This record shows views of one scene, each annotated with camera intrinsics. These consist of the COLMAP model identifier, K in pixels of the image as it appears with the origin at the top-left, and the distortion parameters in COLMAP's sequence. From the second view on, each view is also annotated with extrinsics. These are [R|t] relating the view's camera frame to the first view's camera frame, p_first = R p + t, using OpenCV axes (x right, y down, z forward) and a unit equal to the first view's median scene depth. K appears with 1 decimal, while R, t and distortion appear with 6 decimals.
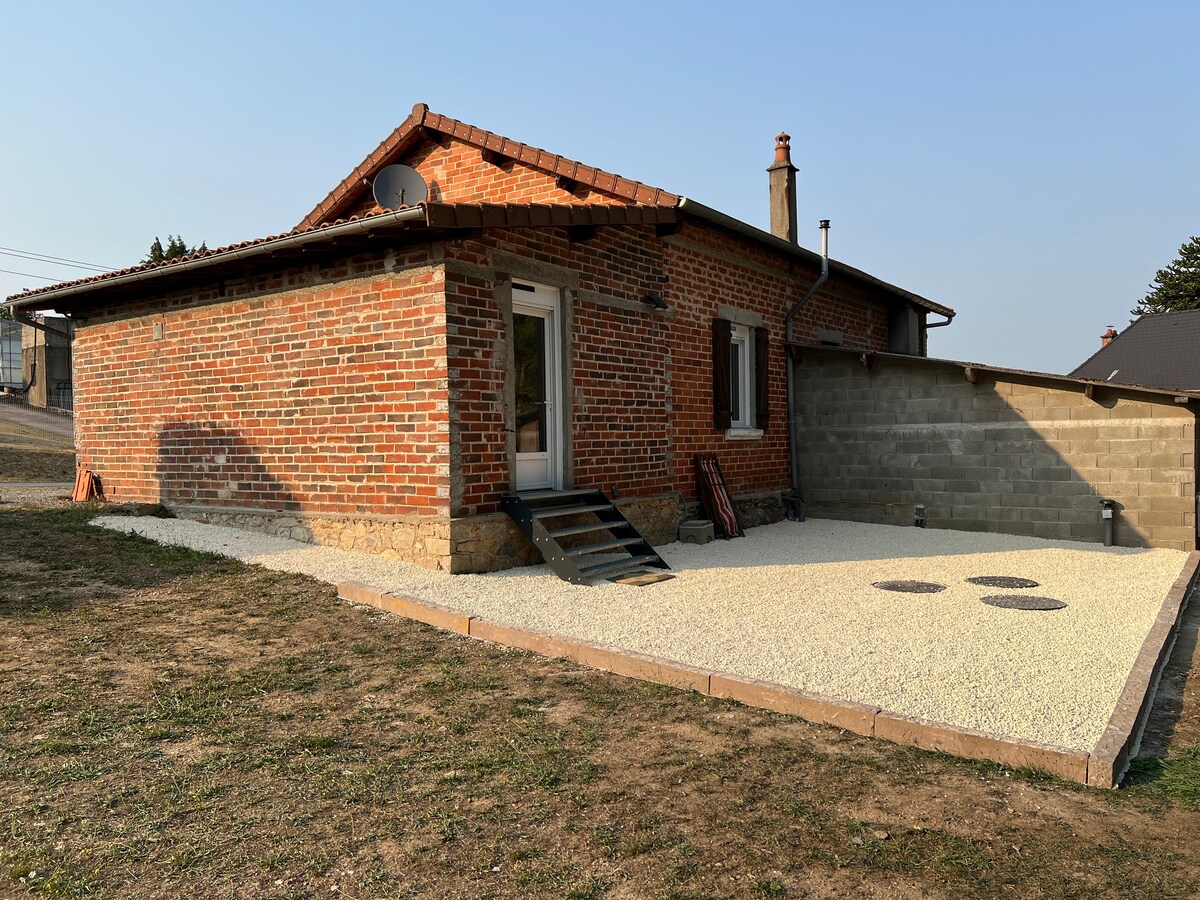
lens RADIAL K [[894.0, 0, 604.4], [0, 894.0, 453.8], [0, 0, 1]] dist [0.072244, -0.086117]
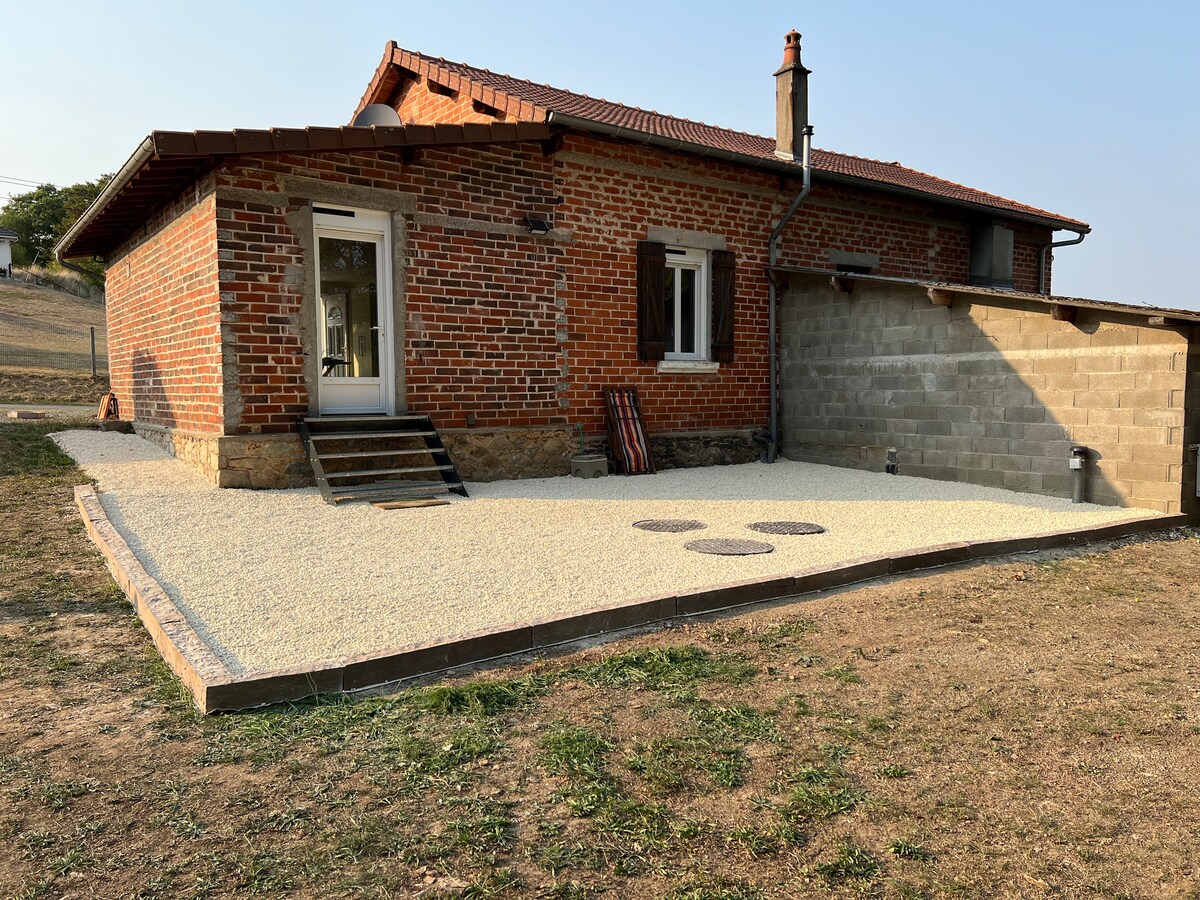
lens RADIAL K [[894.0, 0, 604.4], [0, 894.0, 453.8], [0, 0, 1]] dist [0.072244, -0.086117]
pose [[0.948688, 0.034813, -0.314291, 0.404728], [-0.016514, 0.998019, 0.060701, 0.014841], [0.315781, -0.052396, 0.947384, 0.090653]]
